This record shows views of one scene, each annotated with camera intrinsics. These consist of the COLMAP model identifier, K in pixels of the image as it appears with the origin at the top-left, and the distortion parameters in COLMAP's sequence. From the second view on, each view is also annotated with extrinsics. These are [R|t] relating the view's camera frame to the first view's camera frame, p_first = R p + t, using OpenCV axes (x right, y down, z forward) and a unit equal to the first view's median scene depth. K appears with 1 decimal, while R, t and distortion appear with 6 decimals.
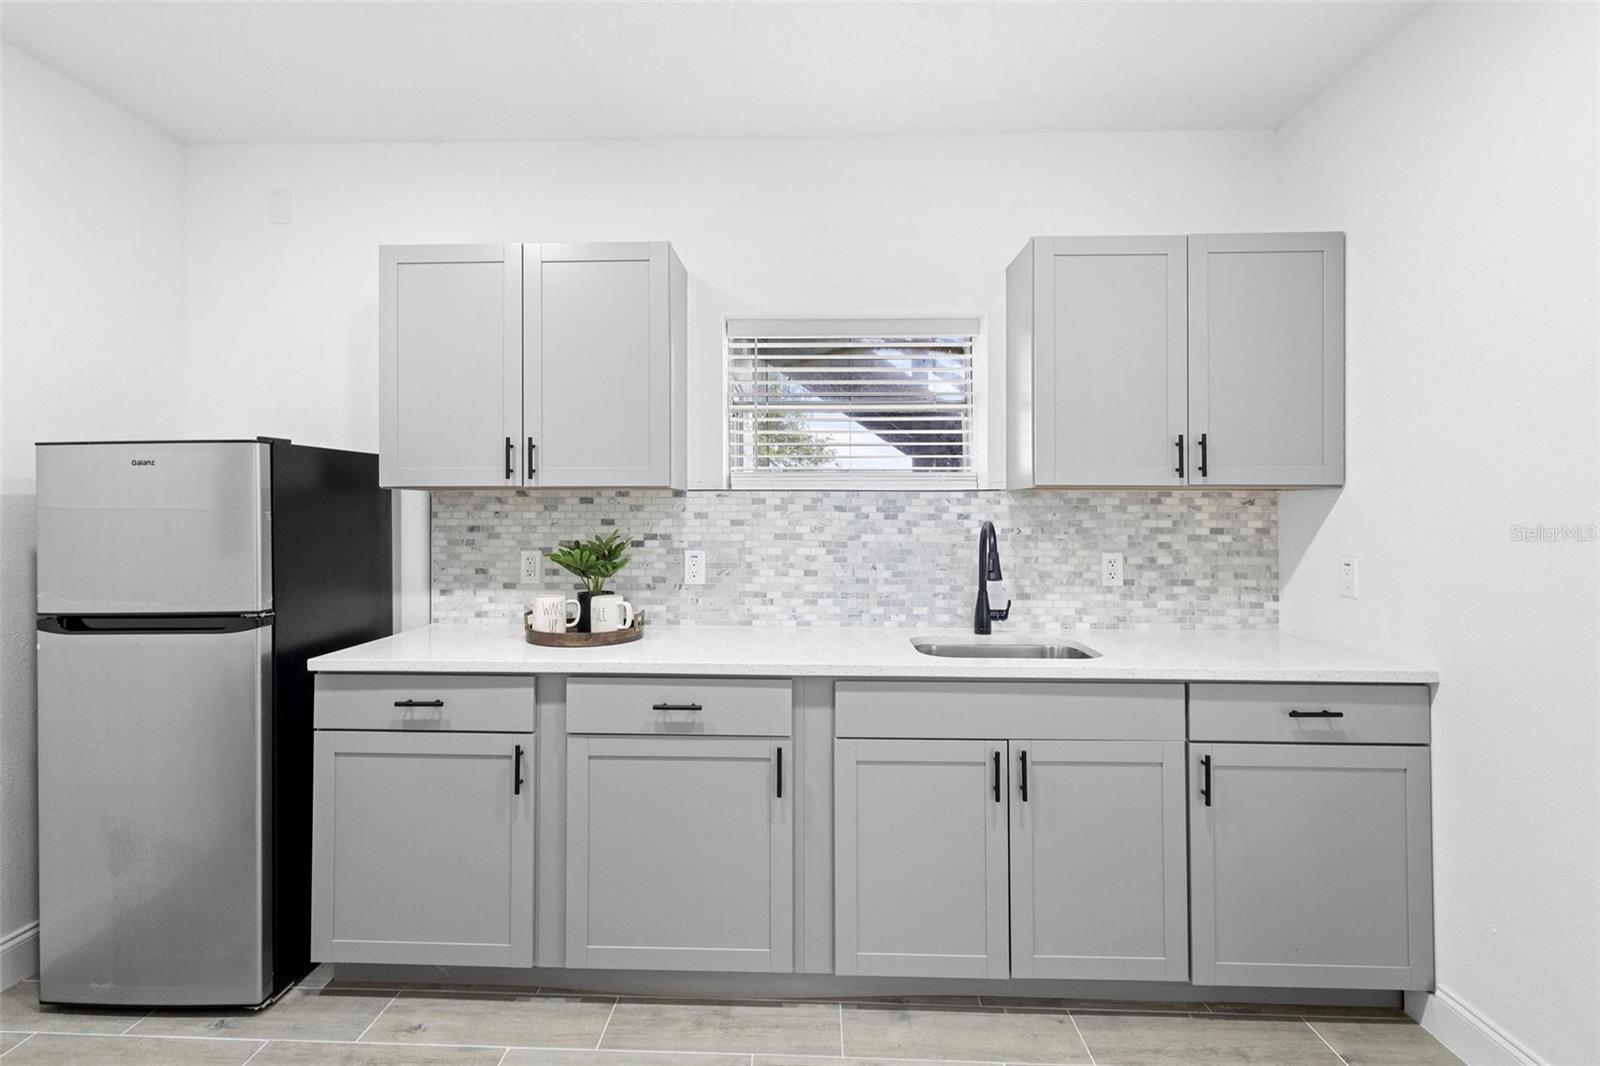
lens RADIAL K [[763.2, 0, 797.2], [0, 763.2, 500.2], [0, 0, 1]] dist [0.018270, -0.005170]
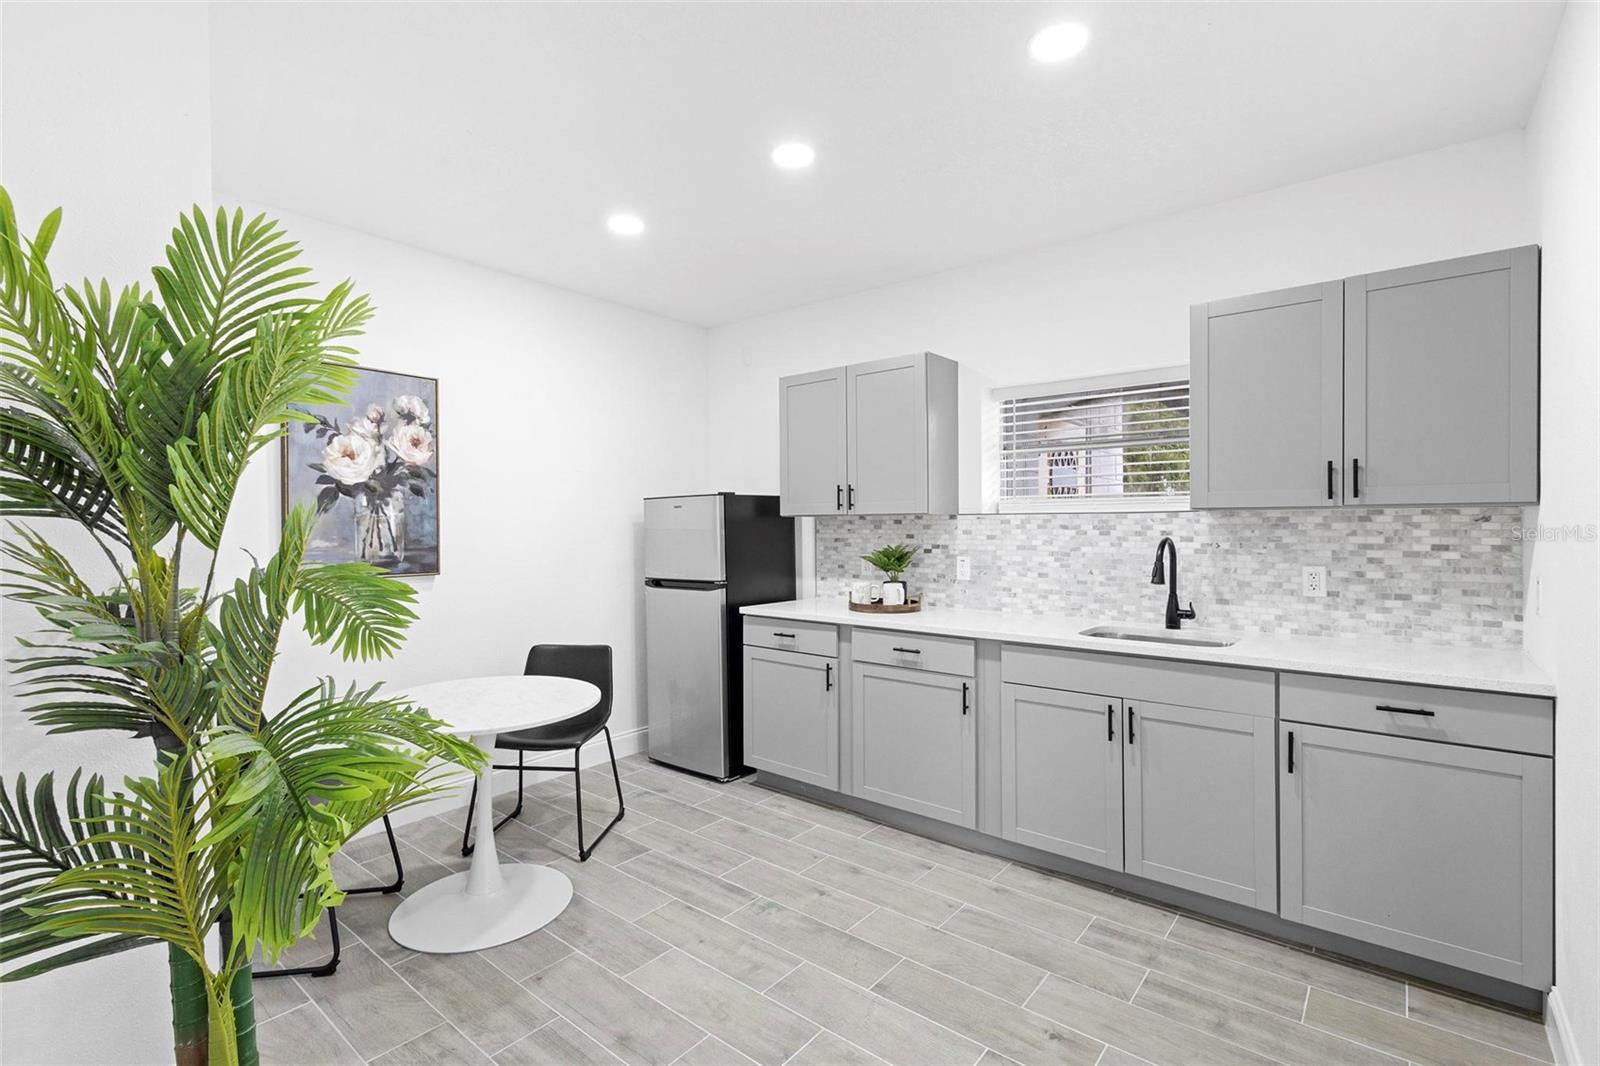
lens RADIAL K [[735.3, 0, 798.8], [0, 735.3, 526.7], [0, 0, 1]] dist [0.014267, -0.004734]
pose [[0.795968, -0.003575, -0.605329, 0.464855], [0.013149, 0.999849, 0.011385, -0.009759], [0.605196, -0.017022, 0.795894, -0.288338]]
